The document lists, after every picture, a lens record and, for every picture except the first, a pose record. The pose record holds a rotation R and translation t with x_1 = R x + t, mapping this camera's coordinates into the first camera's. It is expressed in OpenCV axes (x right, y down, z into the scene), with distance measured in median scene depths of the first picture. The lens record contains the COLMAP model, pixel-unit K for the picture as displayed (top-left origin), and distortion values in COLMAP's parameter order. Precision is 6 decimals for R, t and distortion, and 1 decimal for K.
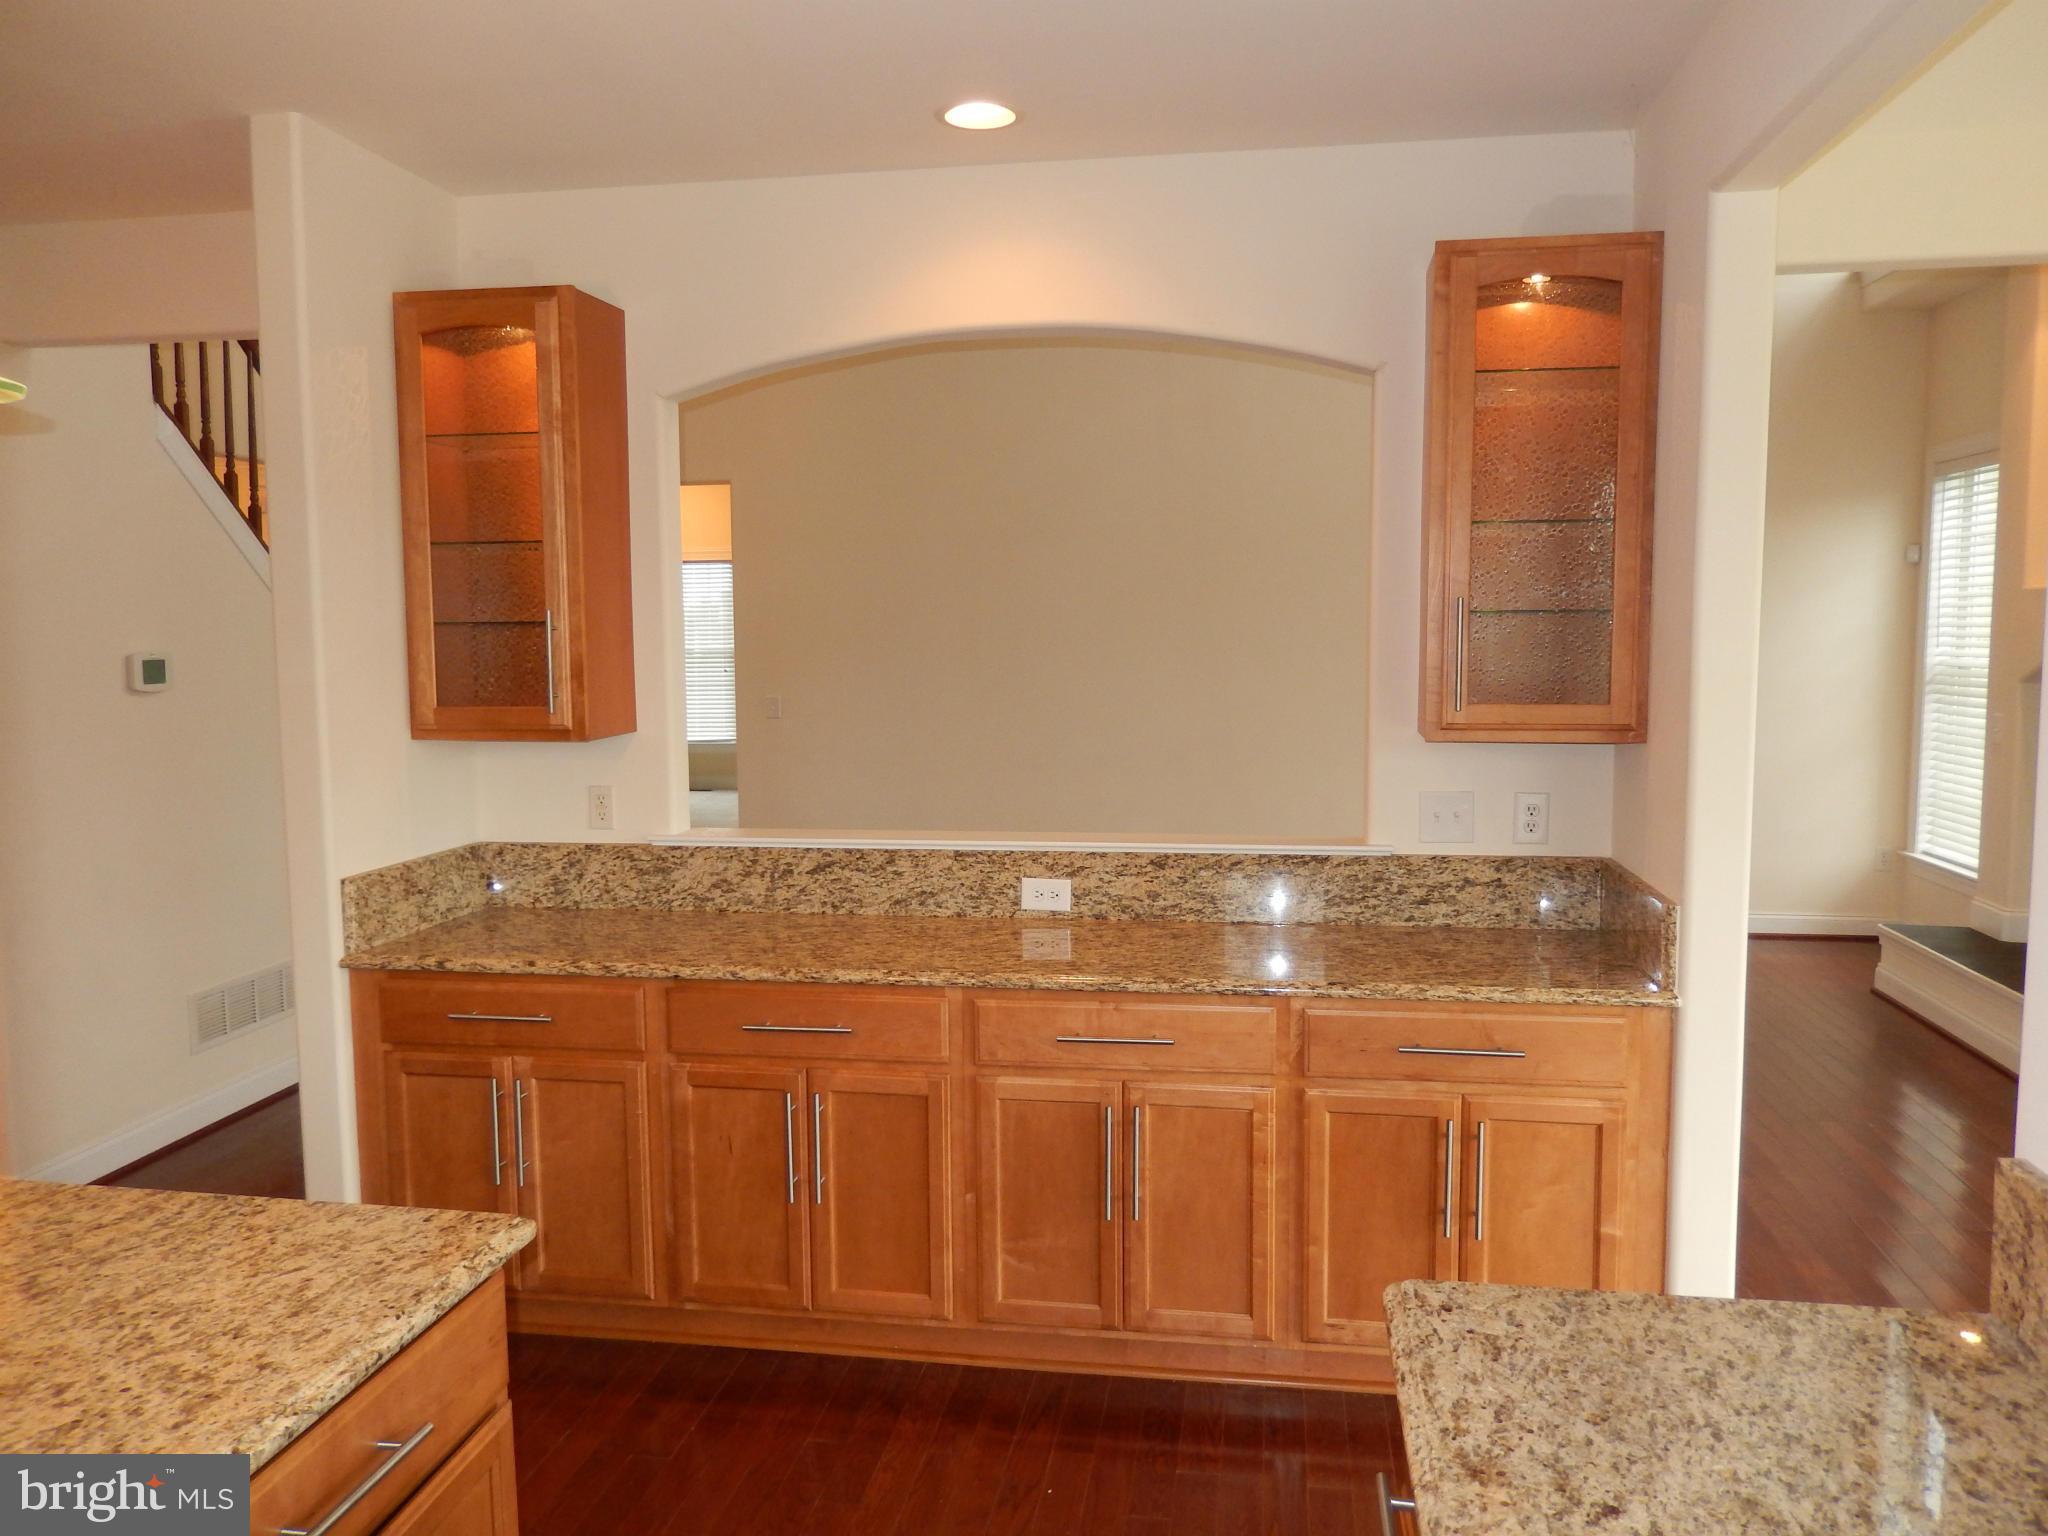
lens RADIAL K [[1516.8, 0, 1010.9], [0, 1516.8, 755.2], [0, 0, 1]] dist [-0.017031, -0.008083]
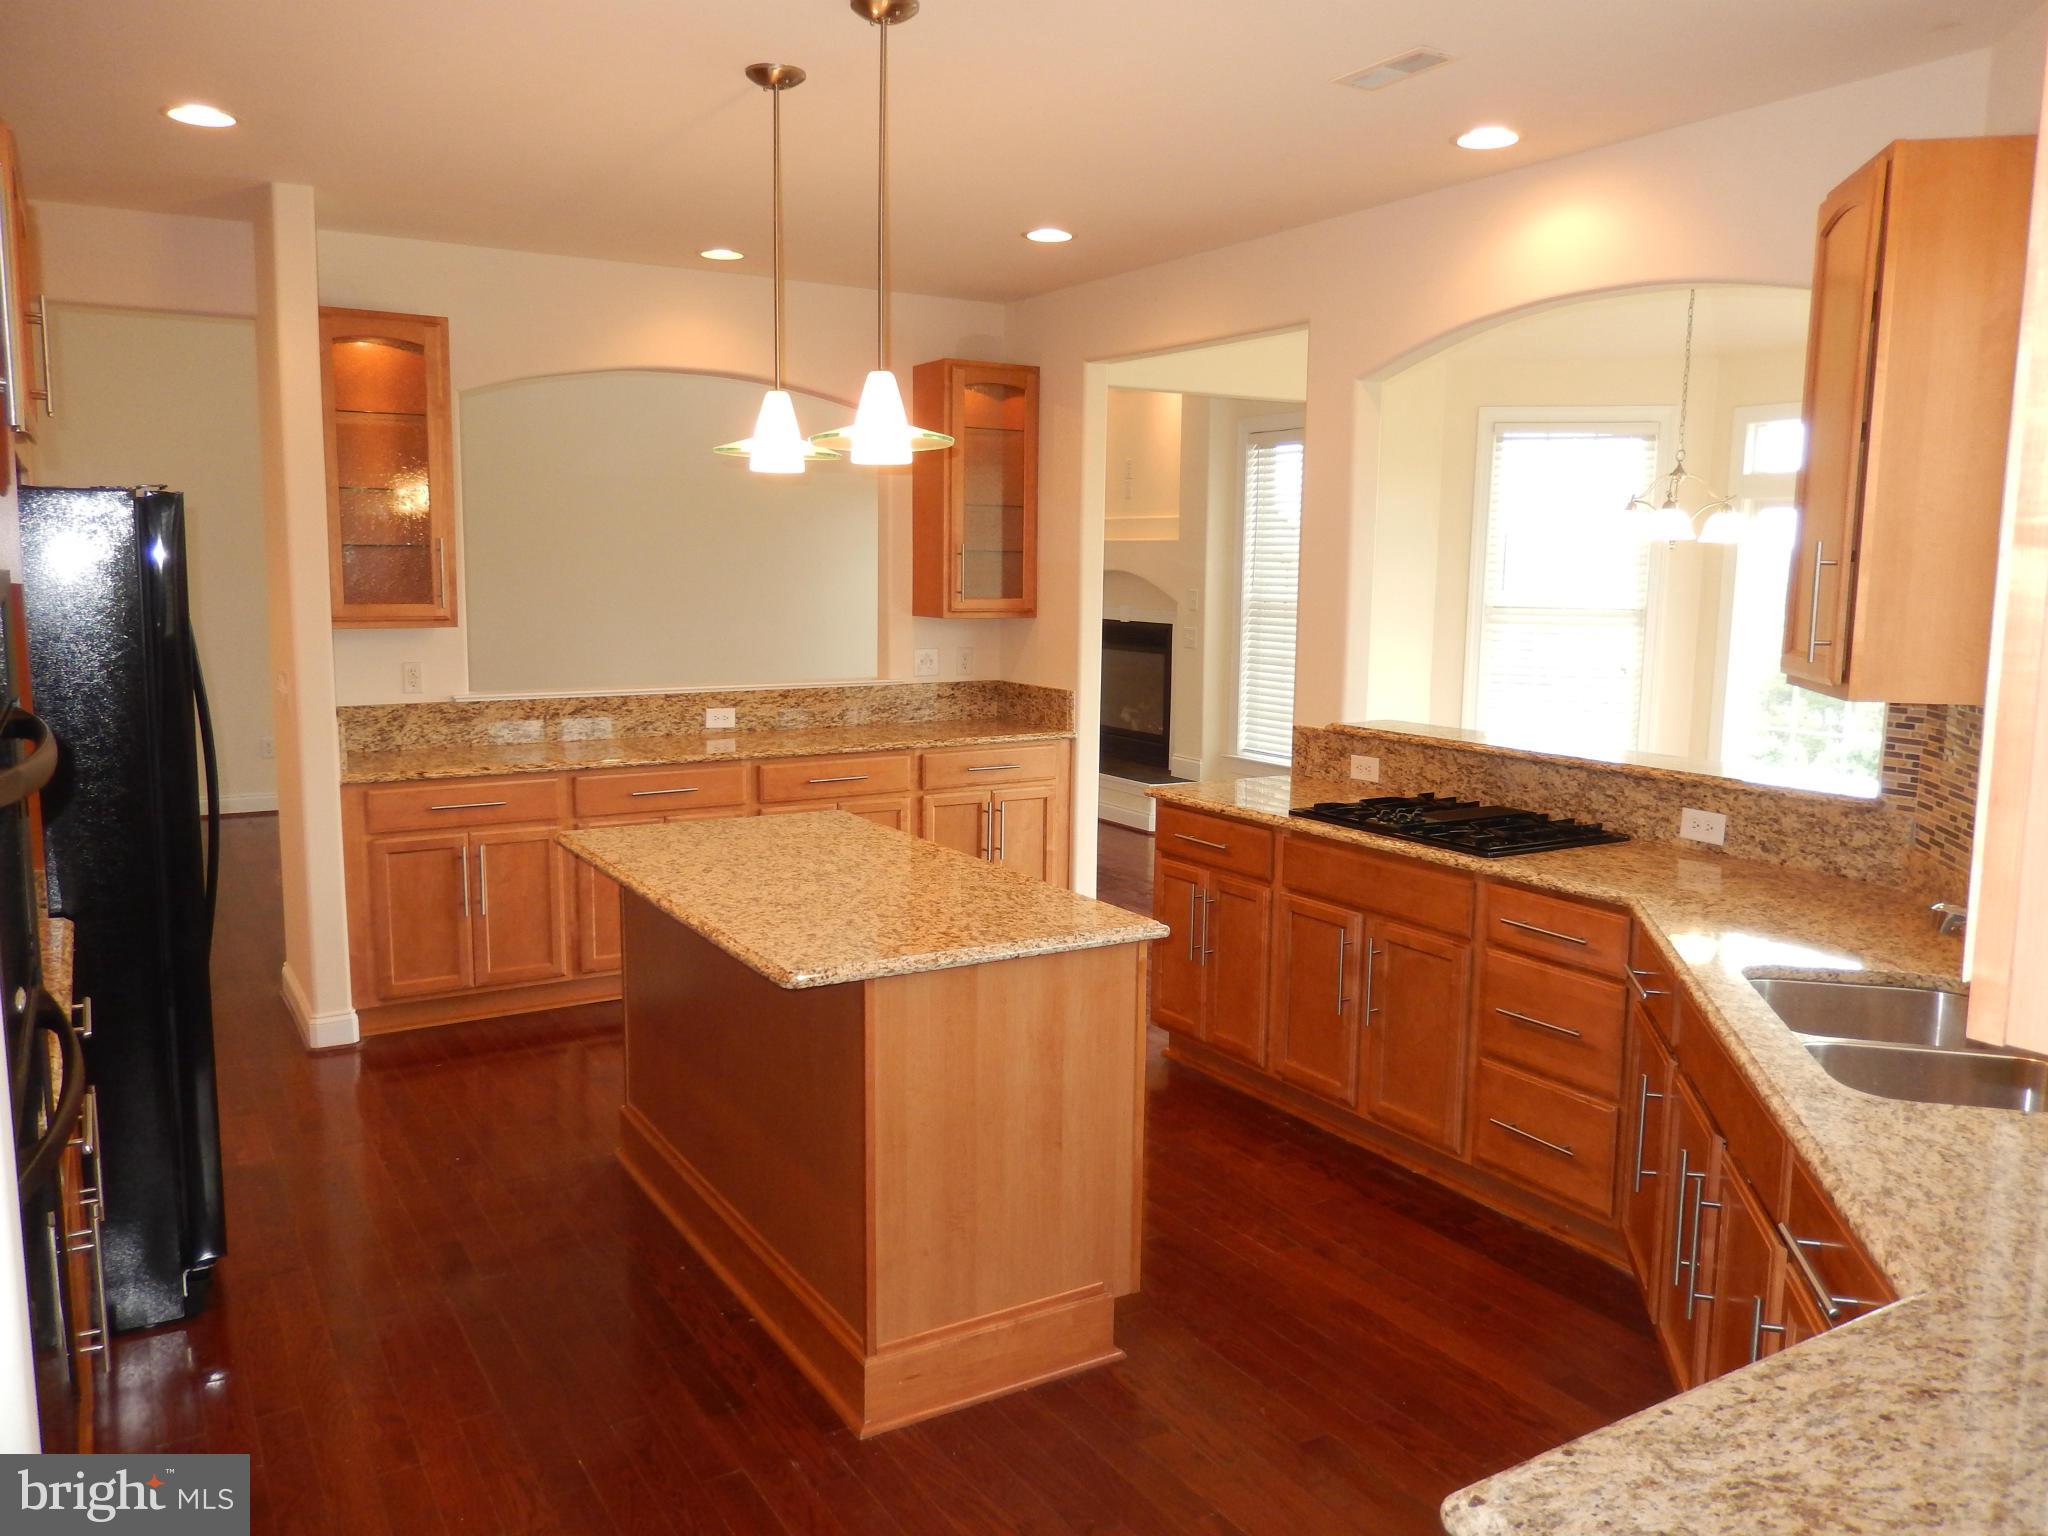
lens RADIAL K [[1516.8, 0, 1024.6], [0, 1516.8, 758.4], [0, 0, 1]] dist [-0.017031, -0.008083]
pose [[0.760668, -0.068968, 0.645468, -0.980947], [0.036800, 0.997322, 0.063195, 0.053849], [-0.648098, -0.024317, 0.761169, -0.582925]]
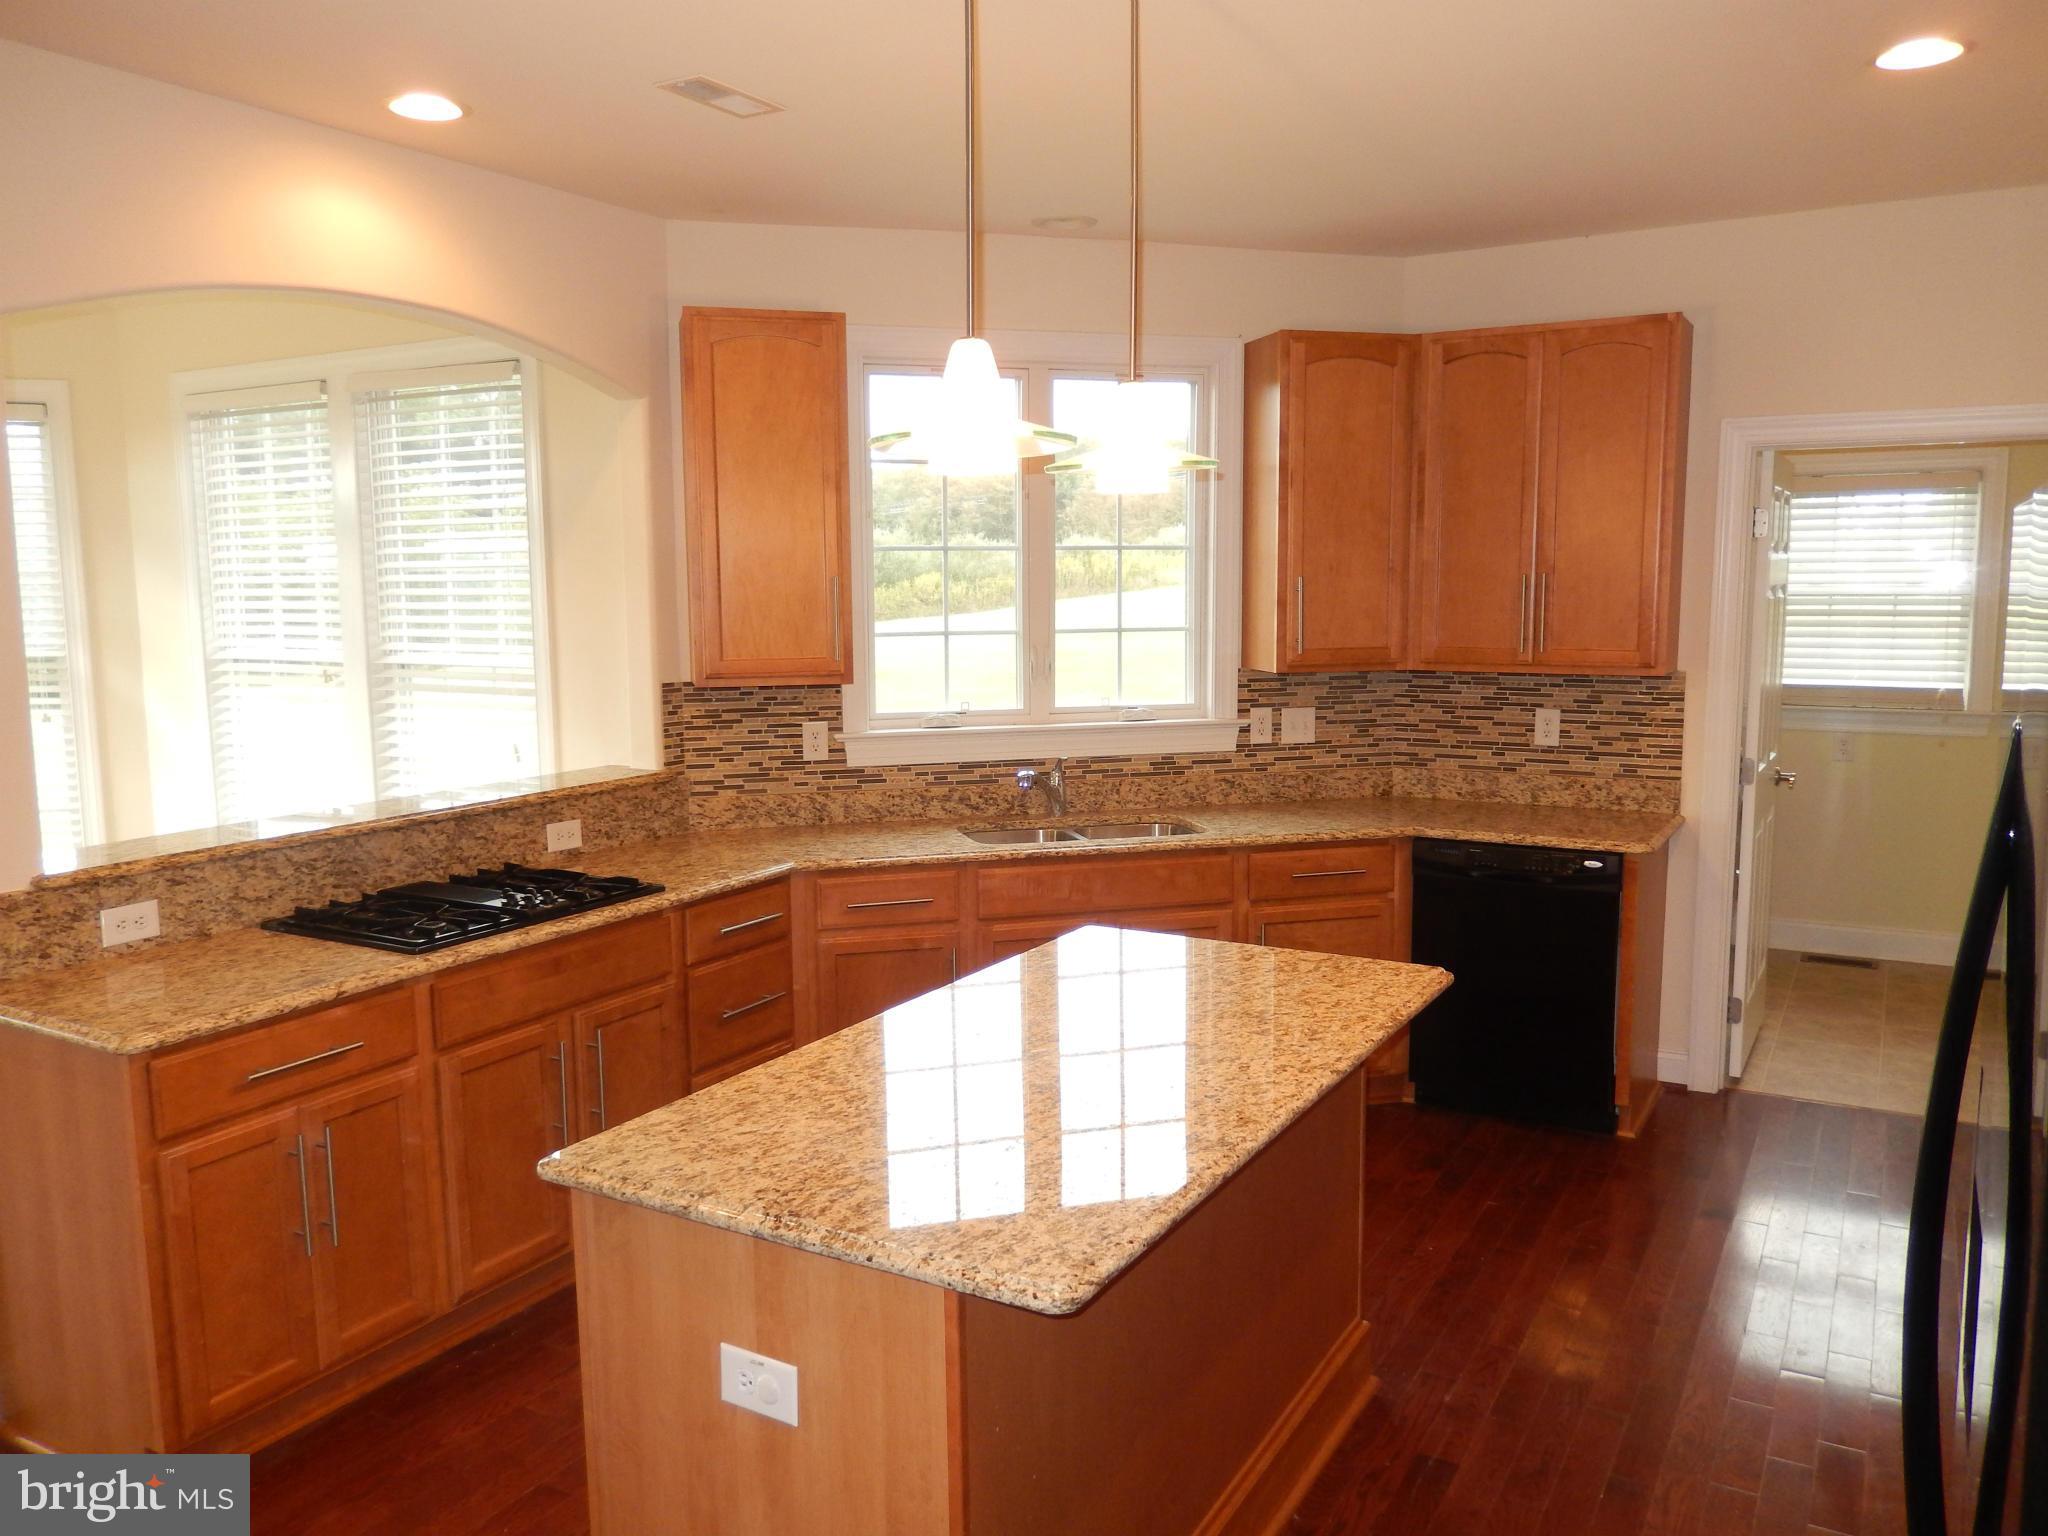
lens RADIAL K [[1516.8, 0, 1013.3], [0, 1516.8, 770.0], [0, 0, 1]] dist [-0.017031, -0.008083]
pose [[-0.933604, -0.025731, 0.357382, -0.617578], [0.048326, 0.979262, 0.196751, -0.099347], [-0.355033, 0.200959, -0.912999, 1.104540]]
